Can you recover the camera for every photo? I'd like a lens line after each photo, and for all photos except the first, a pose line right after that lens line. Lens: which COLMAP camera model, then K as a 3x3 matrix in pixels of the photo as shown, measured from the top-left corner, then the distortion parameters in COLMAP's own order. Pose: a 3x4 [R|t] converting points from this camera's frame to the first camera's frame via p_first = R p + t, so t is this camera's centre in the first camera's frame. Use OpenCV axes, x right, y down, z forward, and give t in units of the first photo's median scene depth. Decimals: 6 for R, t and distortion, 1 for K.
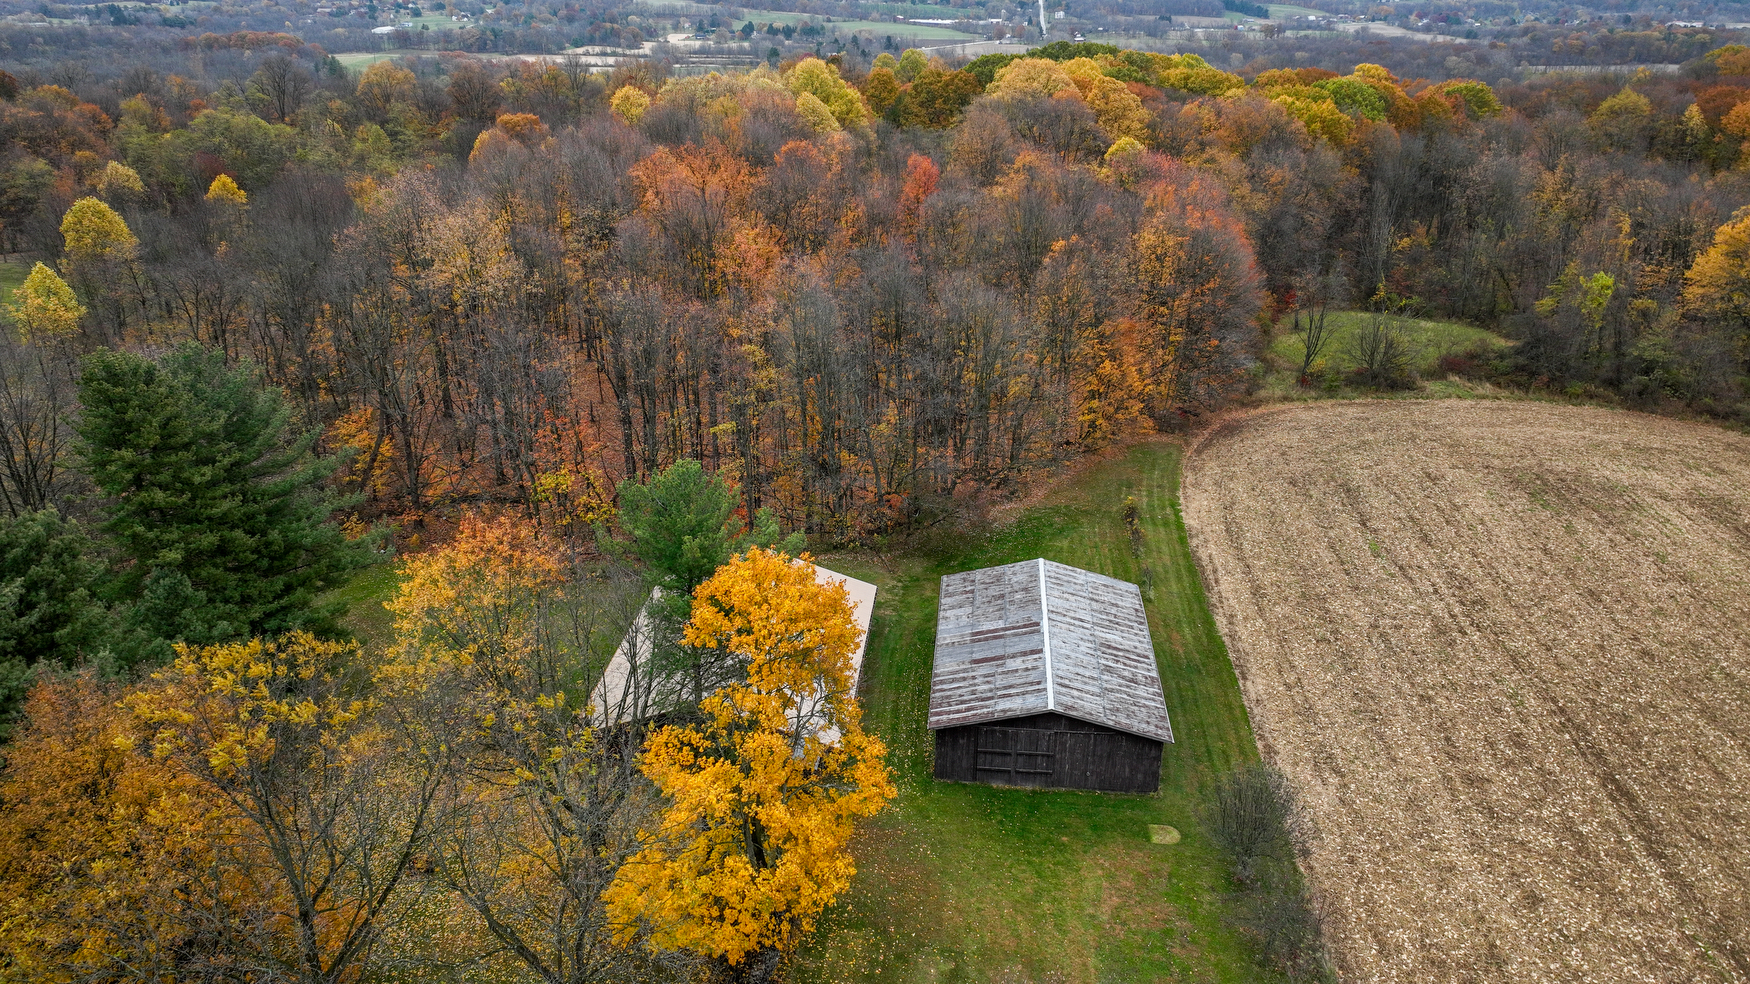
lens RADIAL K [[1239.6, 0, 875.0], [0, 1239.6, 492.0], [0, 0, 1]] dist [0.008283, 0.007942]
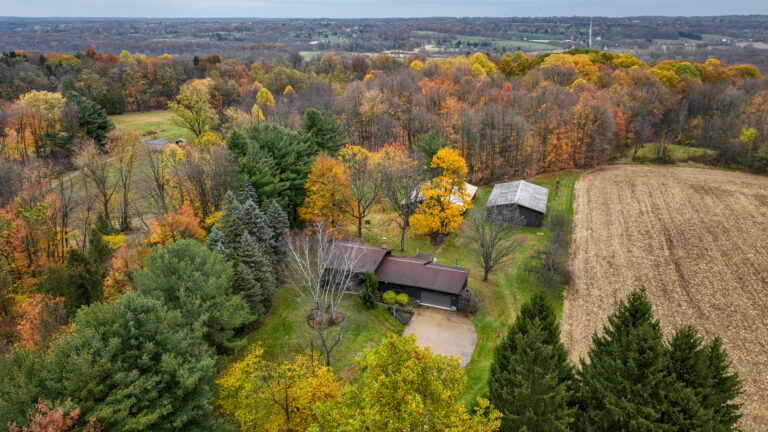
lens RADIAL K [[544.0, 0, 384.0], [0, 544.0, 216.0], [0, 0, 1]] dist [0.008283, 0.007942]
pose [[0.974566, 0.076136, -0.210771, 0.022384], [-0.086644, 0.995393, -0.041063, 0.073181], [0.206674, 0.058280, 0.976673, -0.191067]]
